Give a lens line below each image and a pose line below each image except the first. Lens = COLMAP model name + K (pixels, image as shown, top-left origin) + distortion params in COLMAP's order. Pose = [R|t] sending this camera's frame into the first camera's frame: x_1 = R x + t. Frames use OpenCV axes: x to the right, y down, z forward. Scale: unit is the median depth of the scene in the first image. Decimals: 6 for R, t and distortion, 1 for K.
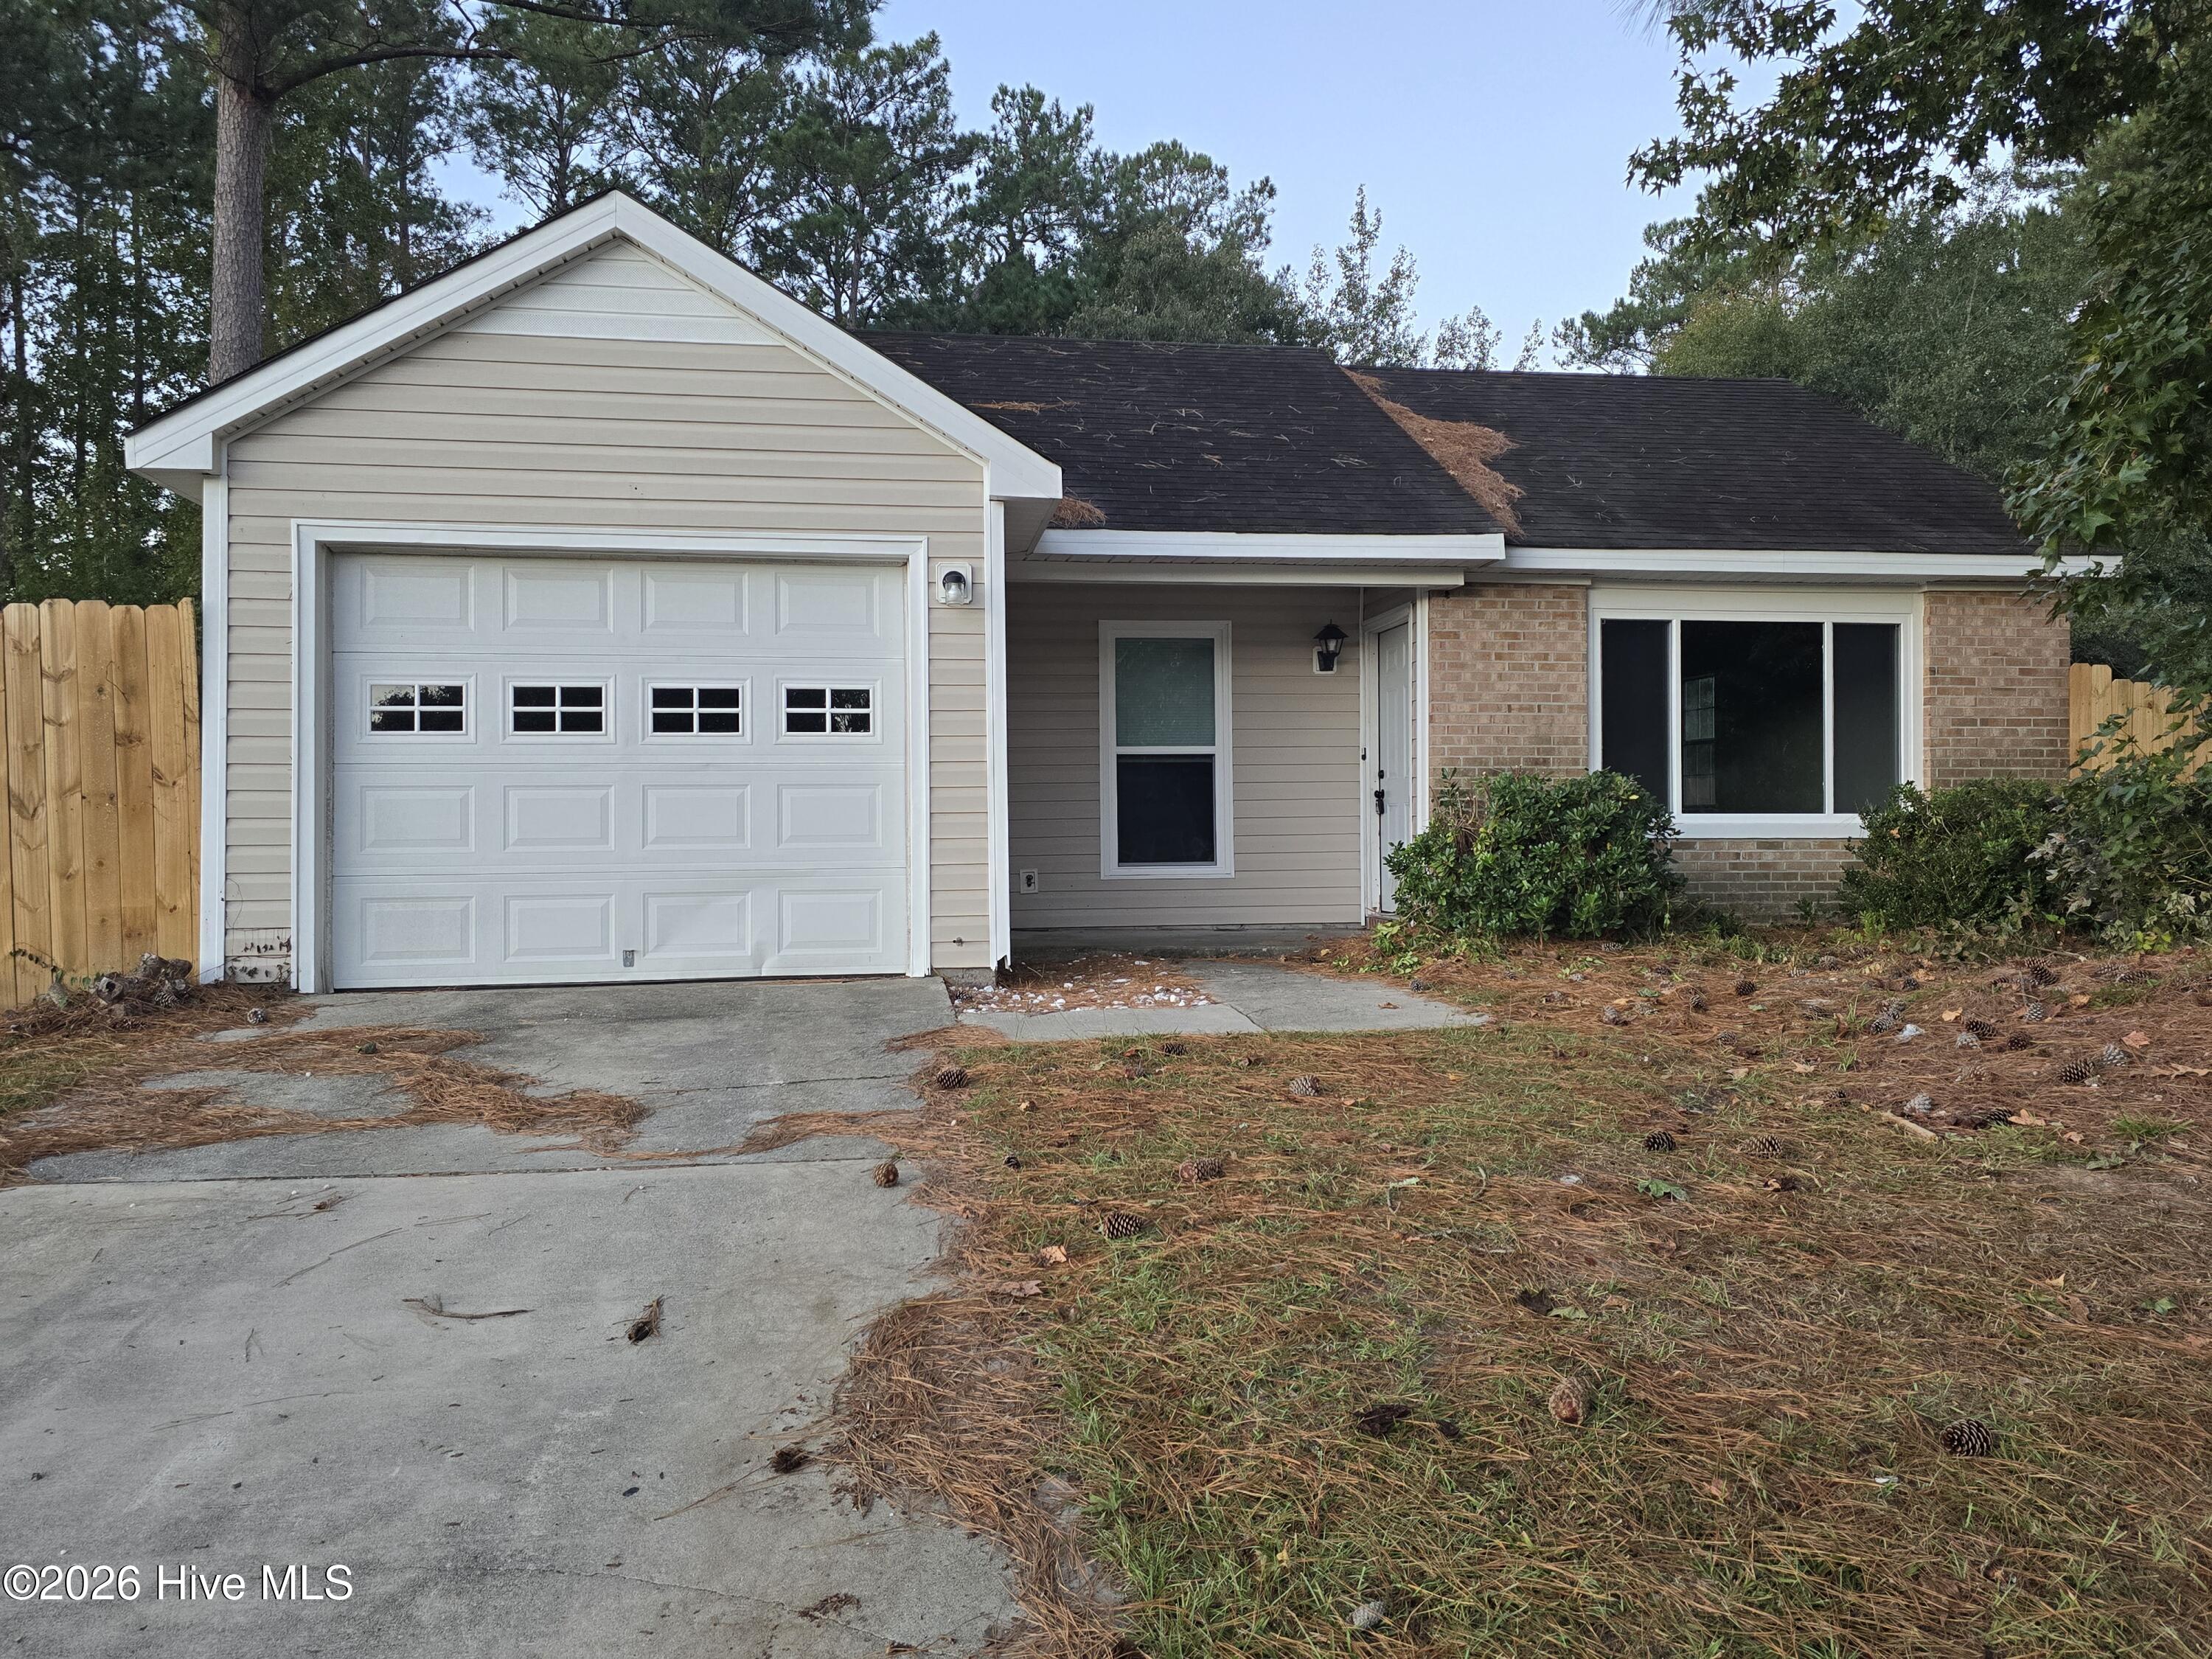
lens RADIAL K [[1574.1, 0, 1111.5], [0, 1574.1, 797.0], [0, 0, 1]] dist [0.057769, -0.048353]
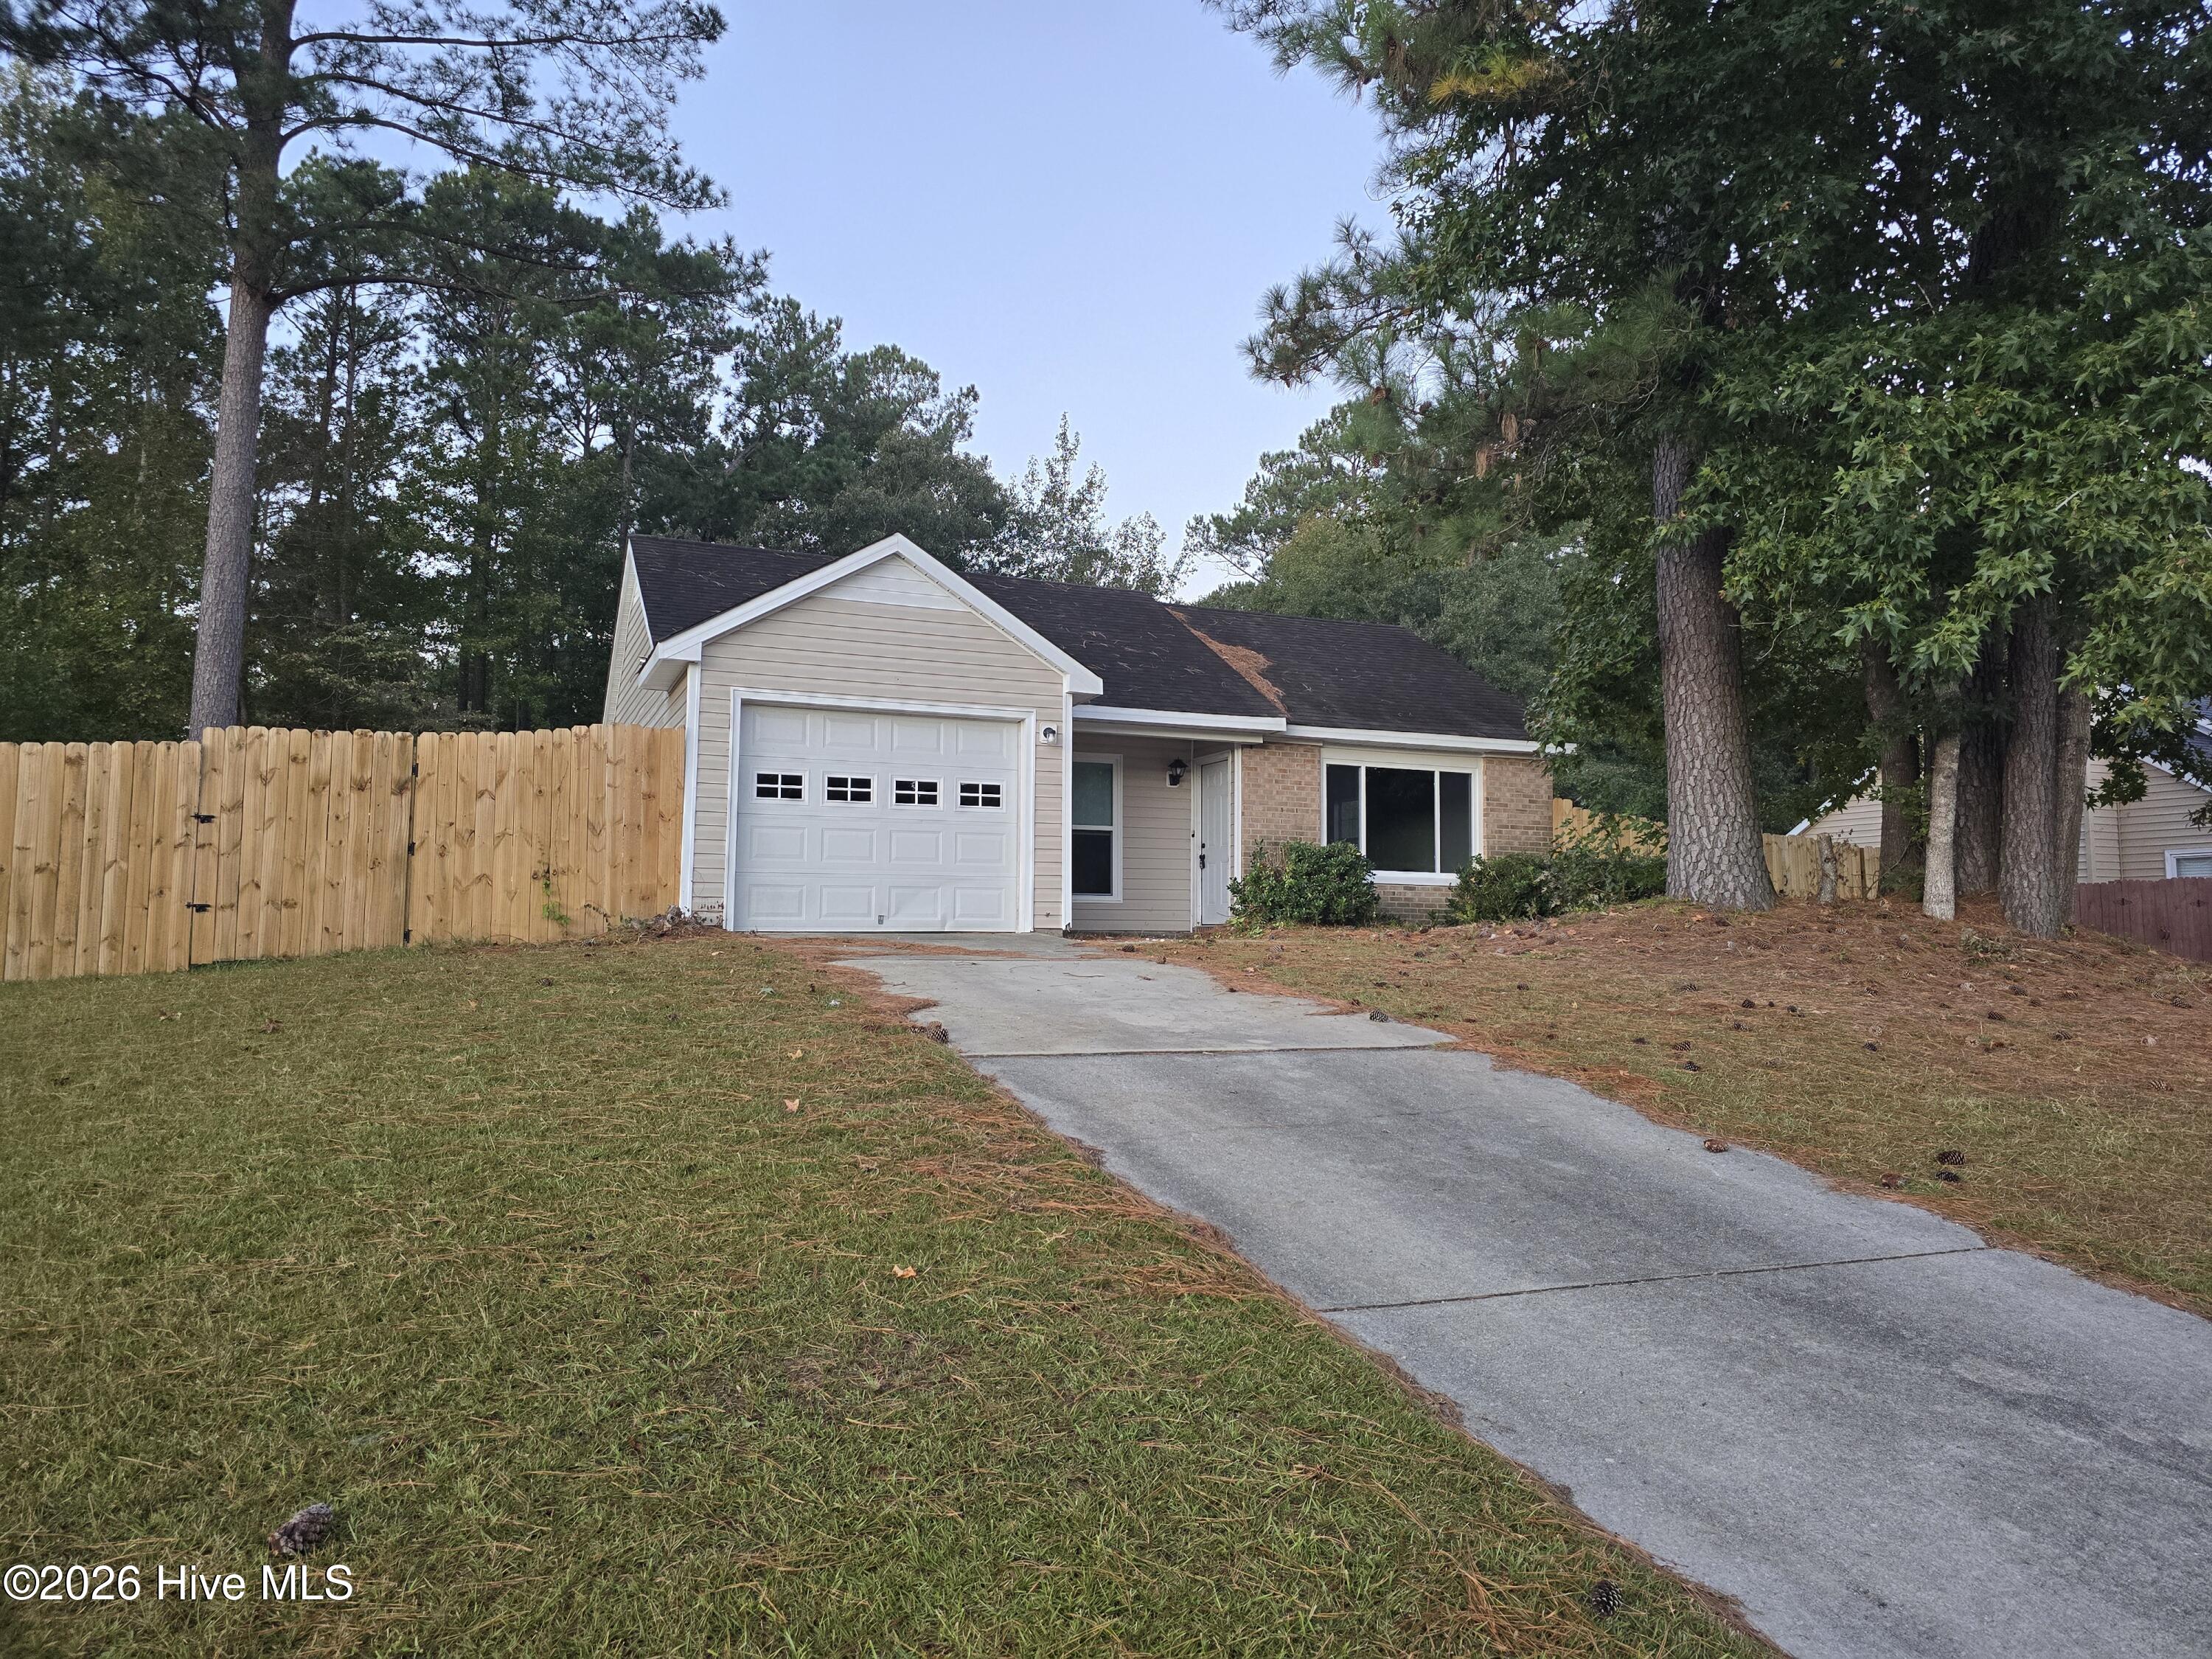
lens RADIAL K [[1490.6, 0, 1110.4], [0, 1490.6, 777.0], [0, 0, 1]] dist [0.140577, -0.146940]
pose [[0.968598, 0.041081, 0.245214, -0.430810], [-0.019519, 0.995775, -0.089723, 0.076719], [-0.247864, 0.082119, 0.965308, -0.740463]]
